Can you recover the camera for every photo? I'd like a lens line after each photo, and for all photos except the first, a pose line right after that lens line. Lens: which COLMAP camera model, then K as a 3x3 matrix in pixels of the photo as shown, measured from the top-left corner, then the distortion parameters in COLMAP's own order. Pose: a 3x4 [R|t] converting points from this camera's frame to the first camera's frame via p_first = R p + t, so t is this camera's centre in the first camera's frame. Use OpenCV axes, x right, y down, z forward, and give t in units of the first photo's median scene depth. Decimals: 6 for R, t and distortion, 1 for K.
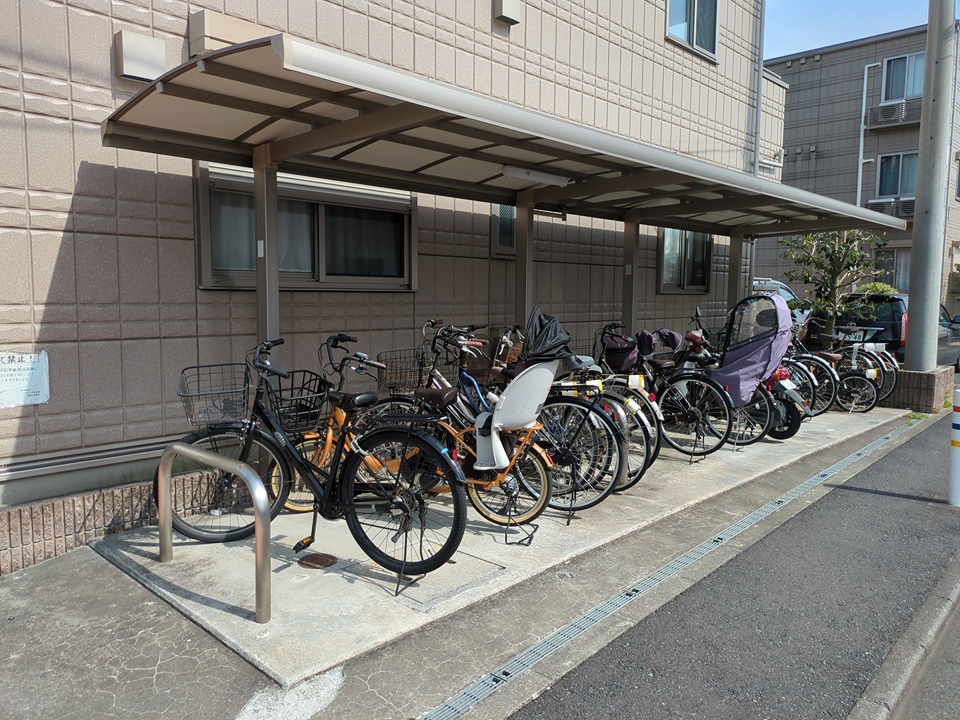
lens RADIAL K [[717.7, 0, 481.2], [0, 717.7, 358.5], [0, 0, 1]] dist [0.038699, -0.037038]
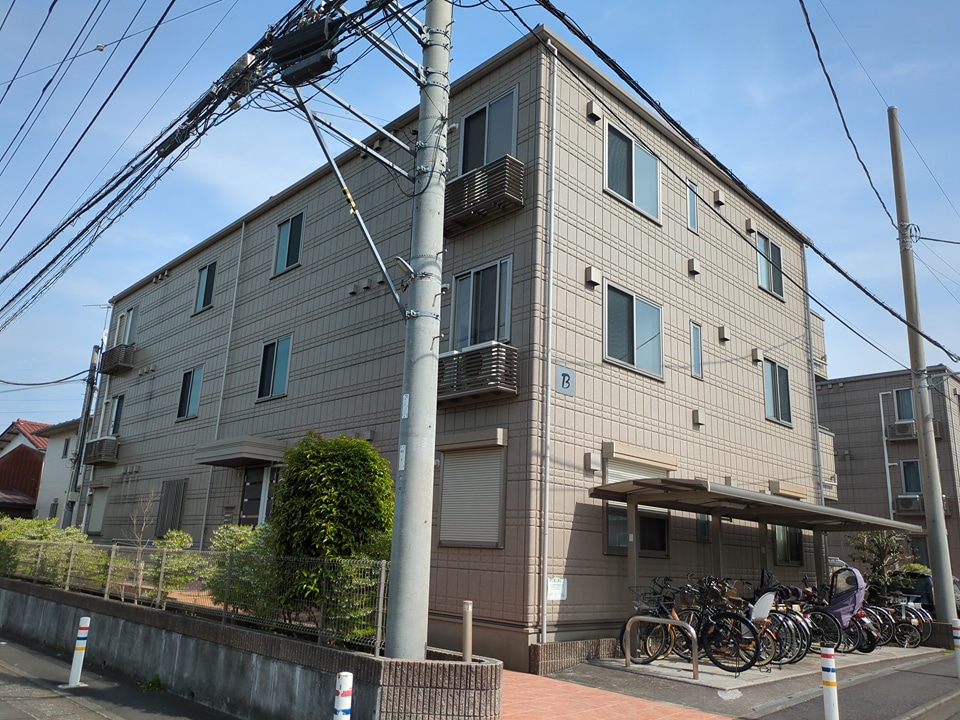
lens RADIAL K [[717.7, 0, 477.5], [0, 717.7, 367.9], [0, 0, 1]] dist [0.038699, -0.037038]
pose [[0.998515, 0.029202, -0.045978, -0.399609], [-0.042988, 0.940887, -0.335982, 0.076791], [0.033449, 0.337460, 0.940745, -0.789633]]
